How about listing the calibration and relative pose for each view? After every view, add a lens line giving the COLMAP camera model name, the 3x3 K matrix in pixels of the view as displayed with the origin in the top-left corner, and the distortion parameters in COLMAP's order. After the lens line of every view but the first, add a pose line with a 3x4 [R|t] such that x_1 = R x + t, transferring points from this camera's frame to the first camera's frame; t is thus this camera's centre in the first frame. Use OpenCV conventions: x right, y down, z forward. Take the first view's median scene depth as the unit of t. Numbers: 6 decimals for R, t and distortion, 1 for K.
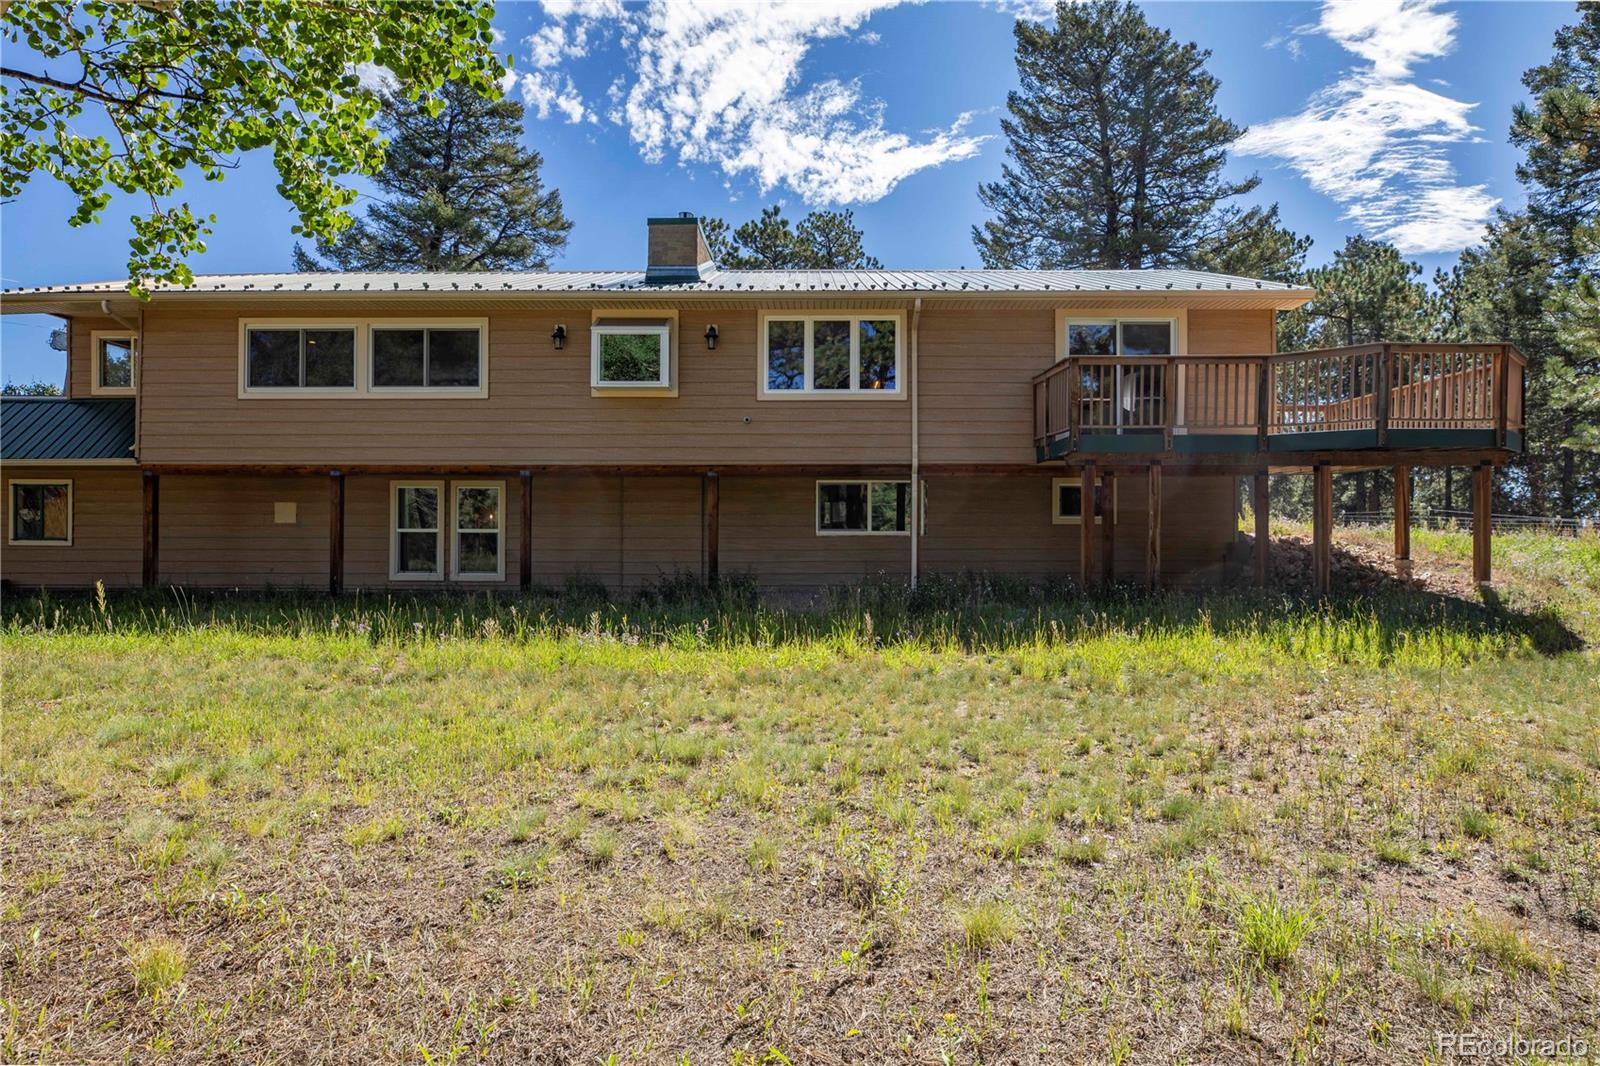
lens RADIAL K [[975.9, 0, 800.1], [0, 975.9, 536.0], [0, 0, 1]] dist [-0.007566, -0.000237]
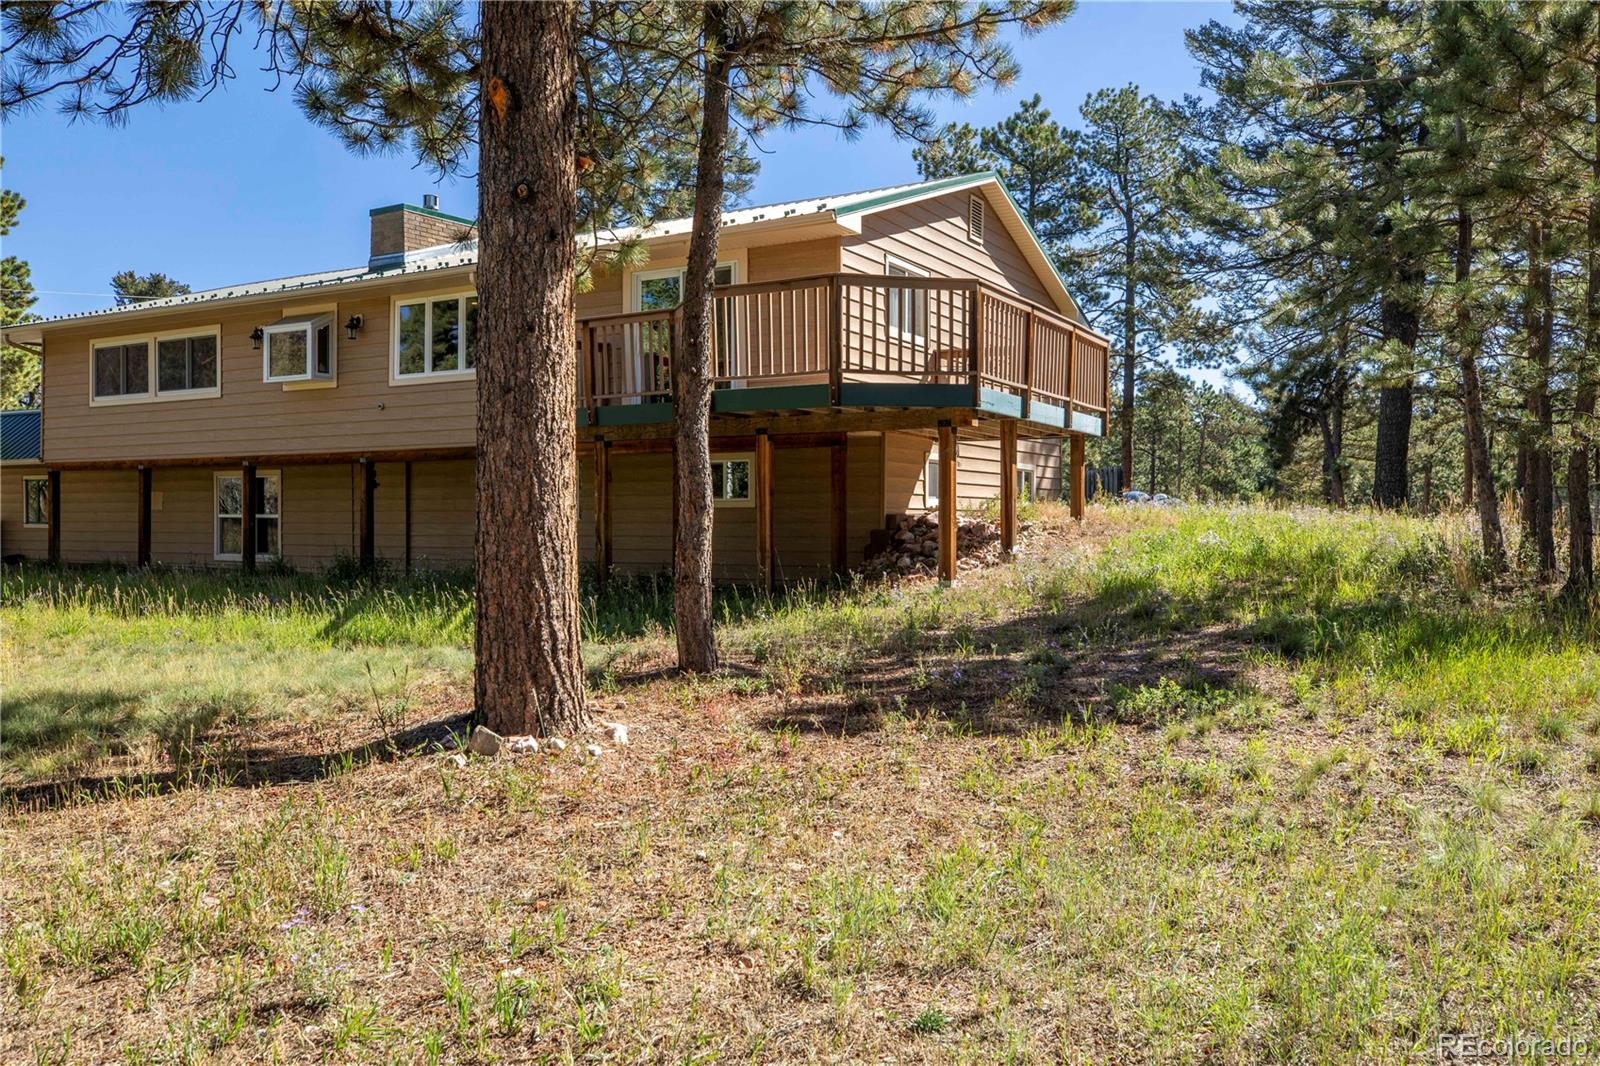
lens RADIAL K [[1258.8, 0, 799.7], [0, 1258.8, 531.0], [0, 0, 1]] dist [-0.000199, 0.001300]
pose [[0.870731, 0.003925, -0.491744, 0.955085], [0.002195, 0.999927, 0.011868, -0.004173], [0.491755, -0.011413, 0.870659, 0.074360]]
